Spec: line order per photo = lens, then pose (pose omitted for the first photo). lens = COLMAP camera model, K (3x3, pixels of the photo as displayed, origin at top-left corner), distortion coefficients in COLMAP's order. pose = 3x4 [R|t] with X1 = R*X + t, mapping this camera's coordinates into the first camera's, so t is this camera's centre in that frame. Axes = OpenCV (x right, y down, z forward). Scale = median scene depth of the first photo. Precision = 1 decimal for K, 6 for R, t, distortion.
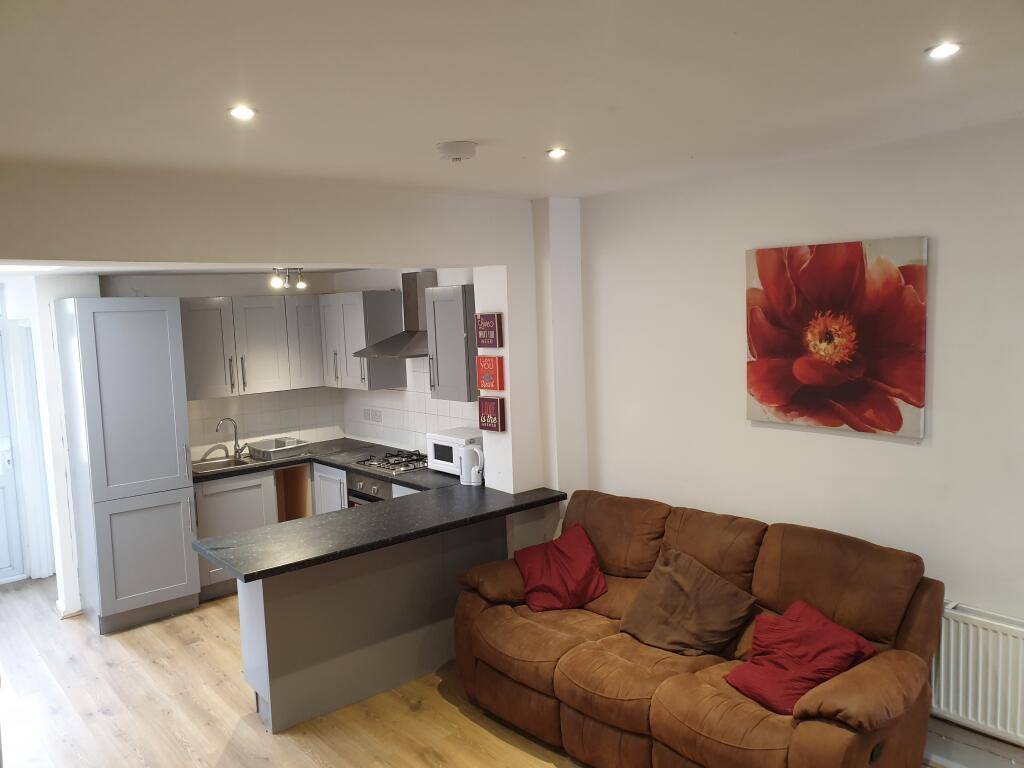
lens RADIAL K [[771.2, 0, 512.0], [0, 771.2, 384.0], [0, 0, 1]] dist [0.000105, 0.000991]
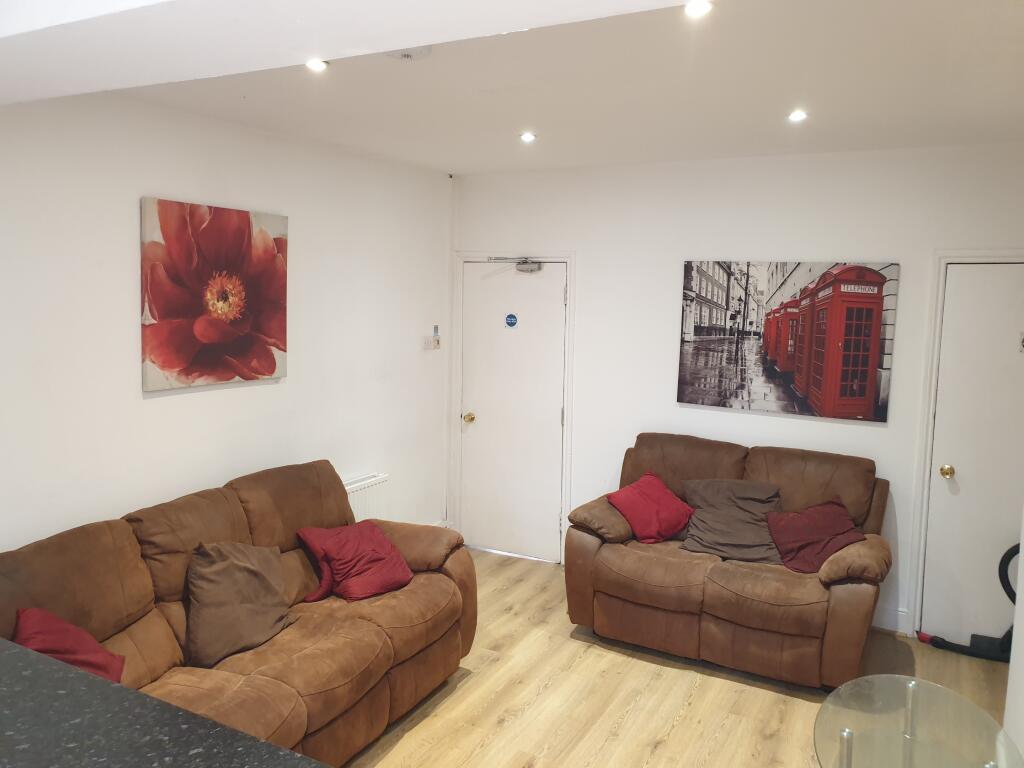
lens RADIAL K [[794.7, 0, 508.3], [0, 794.7, 350.4], [0, 0, 1]] dist [0.043321, -0.186720]
pose [[-0.338984, -0.057067, 0.939060, -0.735845], [0.071227, 0.993737, 0.086101, -0.052437], [-0.938092, 0.096074, -0.332797, 0.988624]]
